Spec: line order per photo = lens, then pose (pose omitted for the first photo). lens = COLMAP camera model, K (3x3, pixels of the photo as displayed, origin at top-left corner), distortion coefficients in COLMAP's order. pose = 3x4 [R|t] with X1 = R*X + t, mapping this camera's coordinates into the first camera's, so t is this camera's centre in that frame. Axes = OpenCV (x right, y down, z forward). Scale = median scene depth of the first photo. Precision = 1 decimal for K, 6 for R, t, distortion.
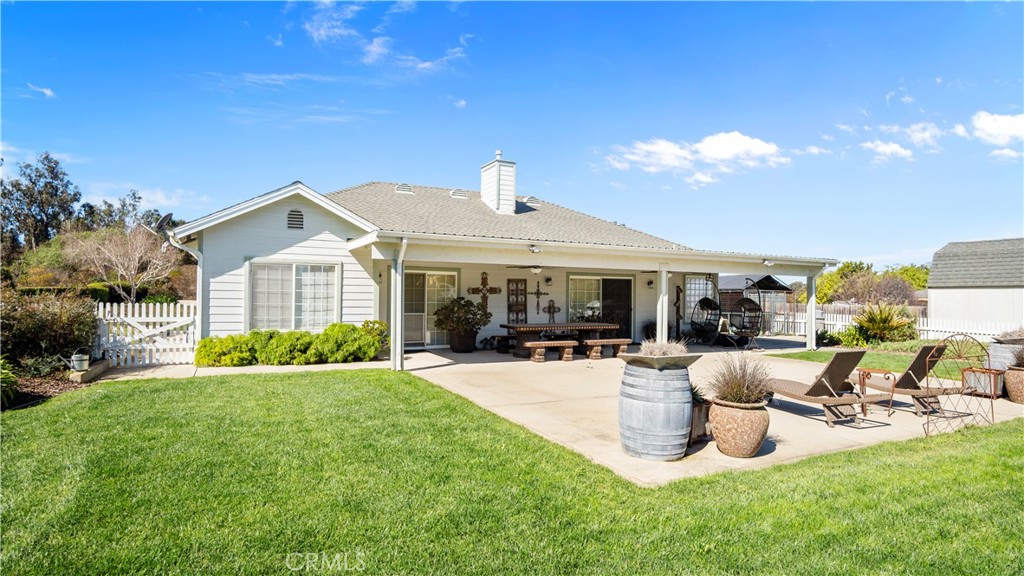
lens RADIAL K [[559.7, 0, 508.0], [0, 559.7, 283.9], [0, 0, 1]] dist [-0.021386, 0.002983]
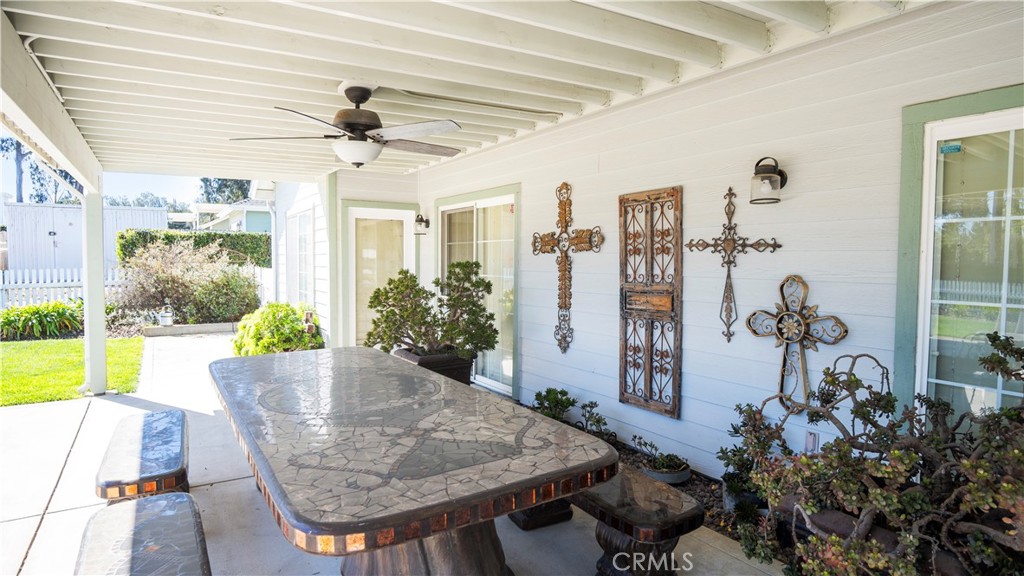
lens RADIAL K [[559.7, 0, 508.0], [0, 559.7, 283.9], [0, 0, 1]] dist [-0.021386, 0.002983]
pose [[0.104449, 0.036165, -0.993873, 0.271794], [0.020677, 0.999044, 0.038526, 0.022970], [0.994315, -0.024574, 0.103601, 0.927356]]
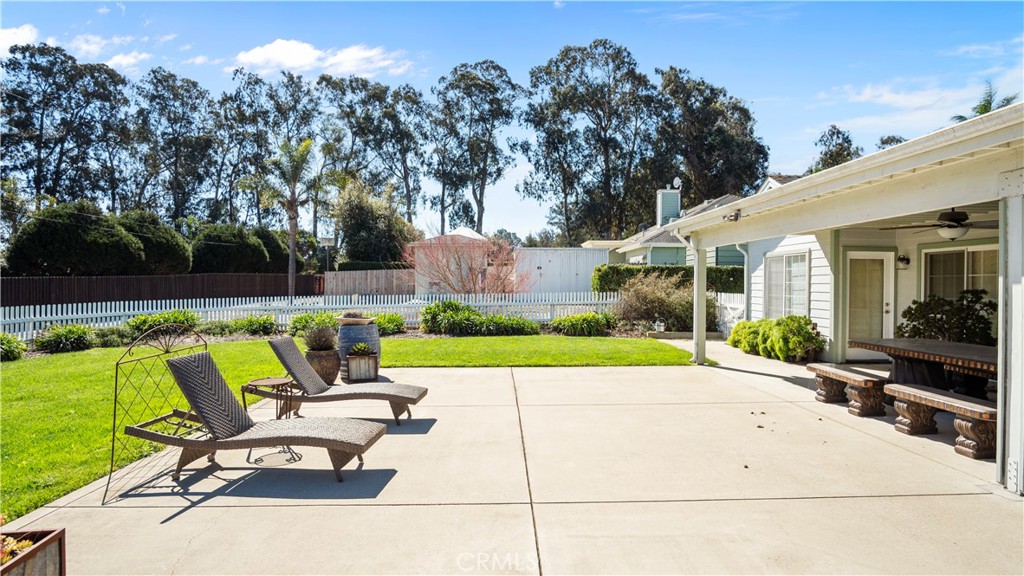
lens RADIAL K [[559.7, 0, 508.0], [0, 559.7, 283.9], [0, 0, 1]] dist [-0.021386, 0.002983]
pose [[-0.434182, -0.012894, -0.900733, 0.570444], [0.008936, 0.999787, -0.018620, 0.022311], [0.900781, -0.016133, -0.433974, 0.770623]]
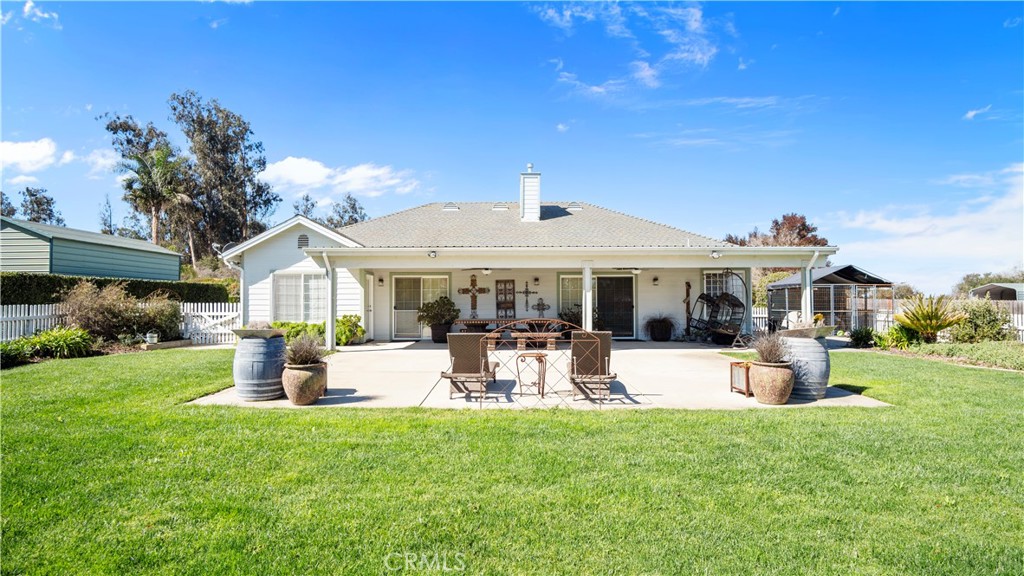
lens RADIAL K [[559.7, 0, 508.0], [0, 559.7, 283.9], [0, 0, 1]] dist [-0.021386, 0.002983]
pose [[0.891445, -0.027334, -0.452303, 0.540747], [0.023317, 0.999624, -0.014455, 0.016125], [0.452528, 0.002339, 0.891747, 0.000752]]
